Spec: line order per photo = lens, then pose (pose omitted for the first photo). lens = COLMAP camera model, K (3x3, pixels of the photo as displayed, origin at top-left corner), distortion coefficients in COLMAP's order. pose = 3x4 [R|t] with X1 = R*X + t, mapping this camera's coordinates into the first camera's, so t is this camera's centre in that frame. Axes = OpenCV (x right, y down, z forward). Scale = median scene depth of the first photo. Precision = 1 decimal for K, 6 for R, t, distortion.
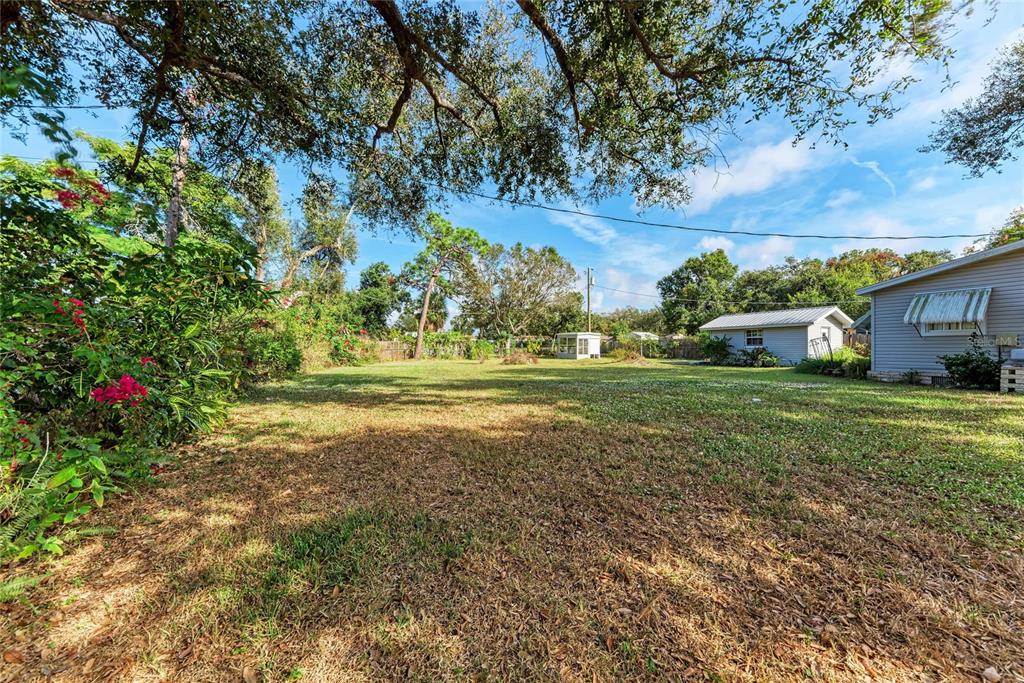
lens RADIAL K [[352.1, 0, 513.6], [0, 352.1, 347.0], [0, 0, 1]] dist [0.018858, -0.003554]
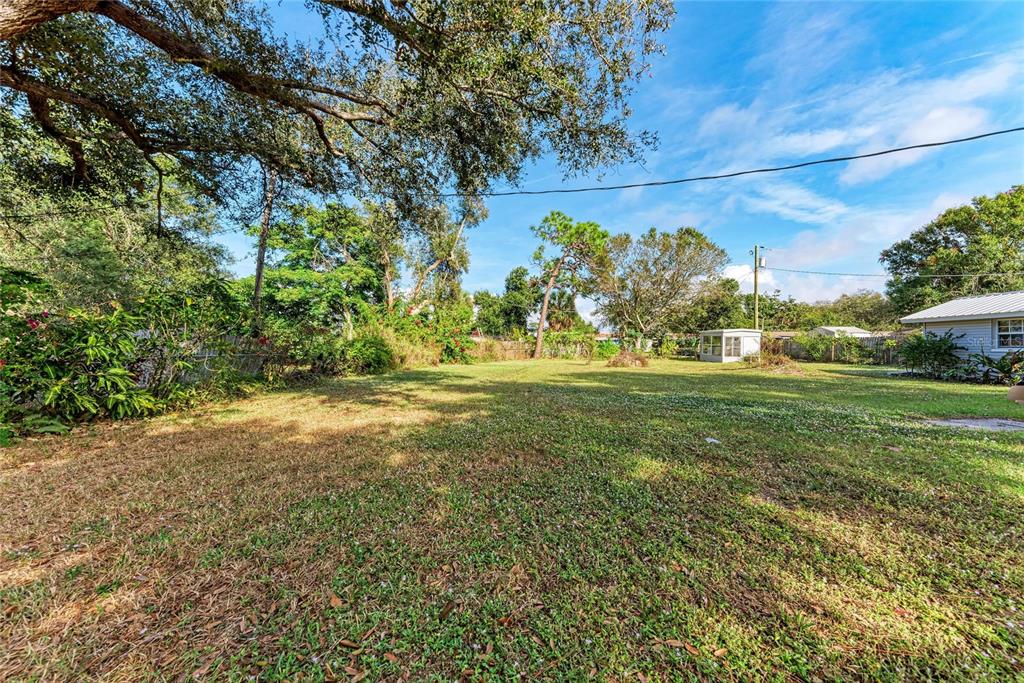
lens RADIAL K [[352.1, 0, 513.6], [0, 352.1, 347.0], [0, 0, 1]] dist [0.018858, -0.003554]
pose [[0.879958, 0.003679, -0.475037, 0.141336], [-0.001288, 0.999985, 0.005358, -0.004212], [0.475049, -0.004103, 0.879950, 0.060258]]
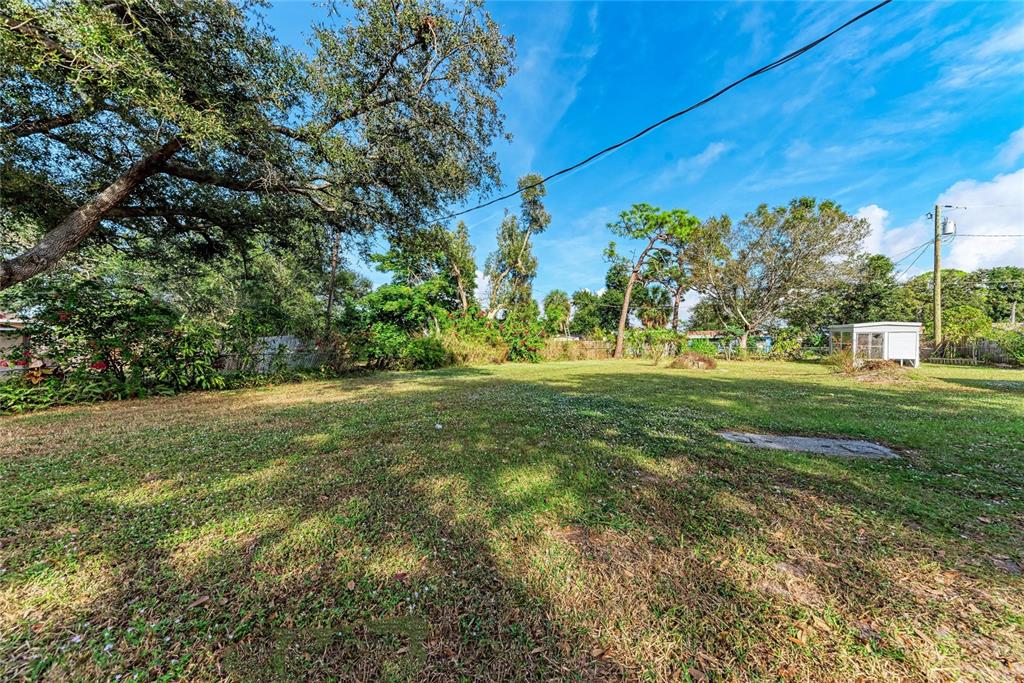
lens RADIAL K [[352.1, 0, 513.6], [0, 352.1, 347.0], [0, 0, 1]] dist [0.018858, -0.003554]
pose [[0.631406, 0.004583, -0.775439, 0.286174], [0.002830, 0.999962, 0.008214, -0.006139], [0.775448, -0.007381, 0.631369, 0.134089]]
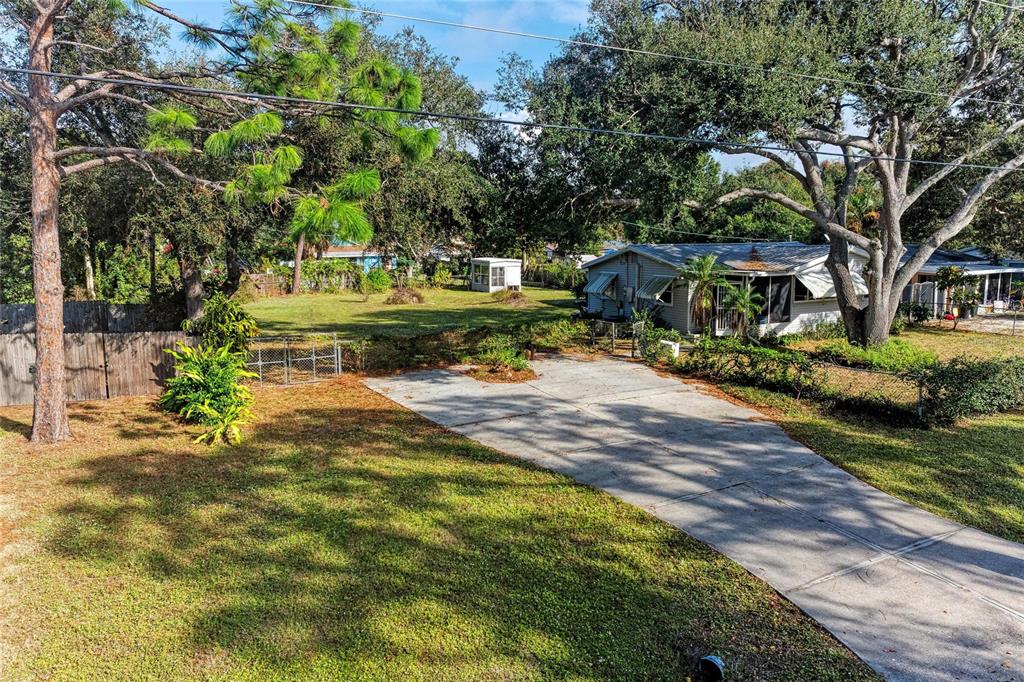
lens RADIAL K [[715.5, 0, 512.0], [0, 715.5, 341.0], [0, 0, 1]] dist [-0.009321, -0.005591]
pose [[0.999920, -0.006834, 0.010688, 0.210263], [0.005224, 0.989572, 0.143944, -0.091782], [-0.011561, -0.143876, 0.989528, -0.668643]]
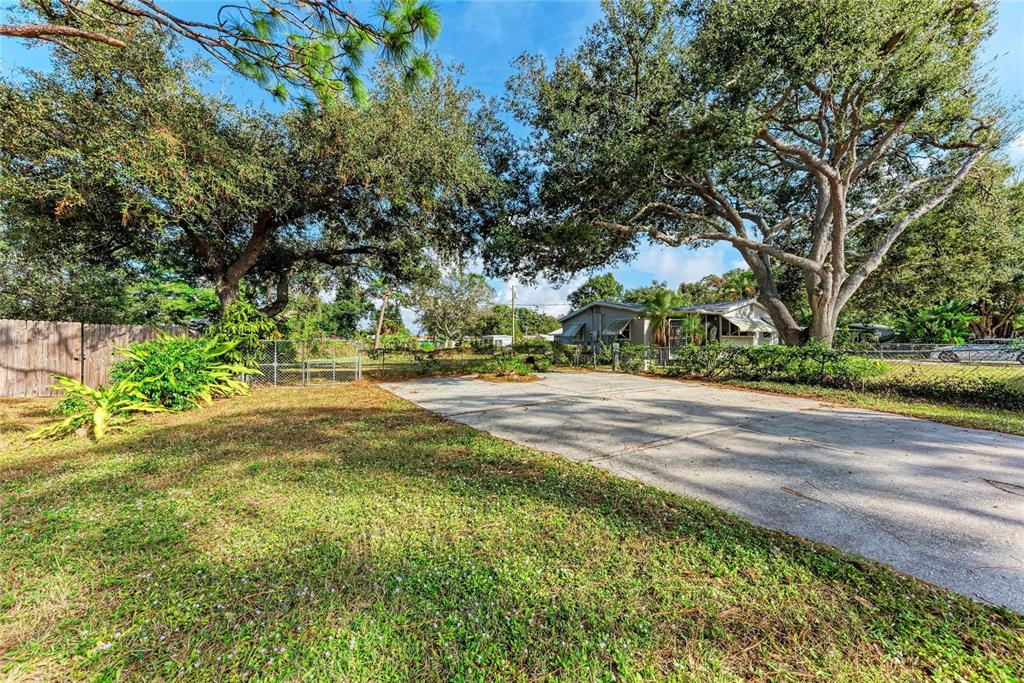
lens RADIAL K [[352.1, 0, 513.6], [0, 352.1, 347.0], [0, 0, 1]] dist [0.018858, -0.003554]
pose [[0.999173, -0.002375, 0.040582, 0.199376], [0.002185, 0.999986, 0.004725, -0.001874], [-0.040593, -0.004633, 0.999165, -0.384728]]
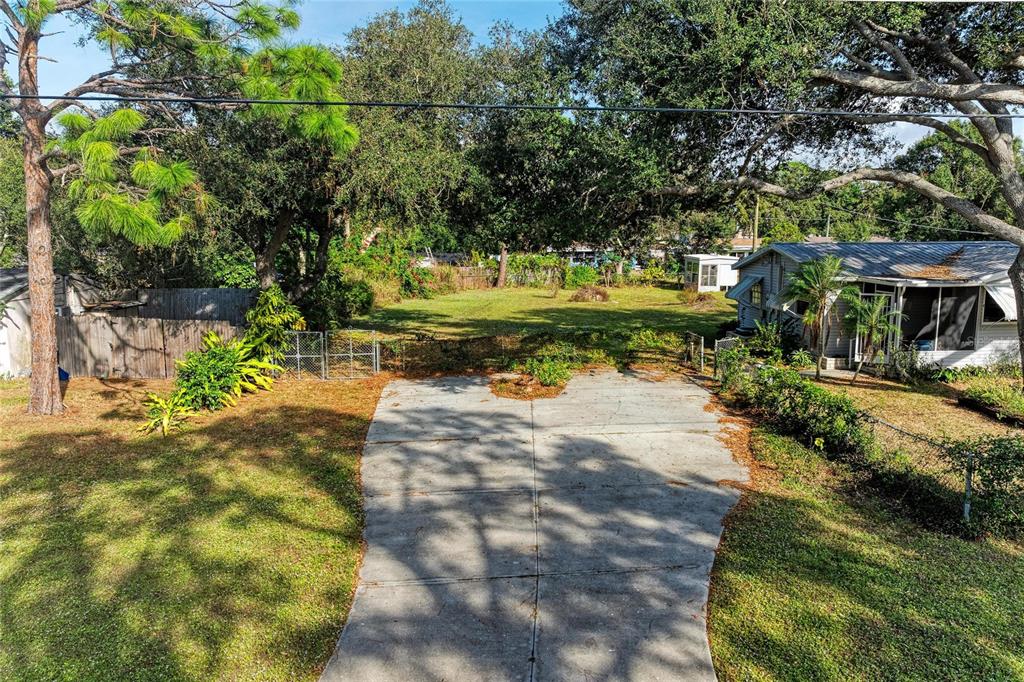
lens RADIAL K [[715.5, 0, 512.0], [0, 715.5, 341.0], [0, 0, 1]] dist [-0.009321, -0.005591]
pose [[0.916336, 0.057345, -0.396282, 0.420841], [0.003153, 0.988627, 0.150353, -0.092340], [0.400397, -0.139024, 0.905734, -0.552994]]
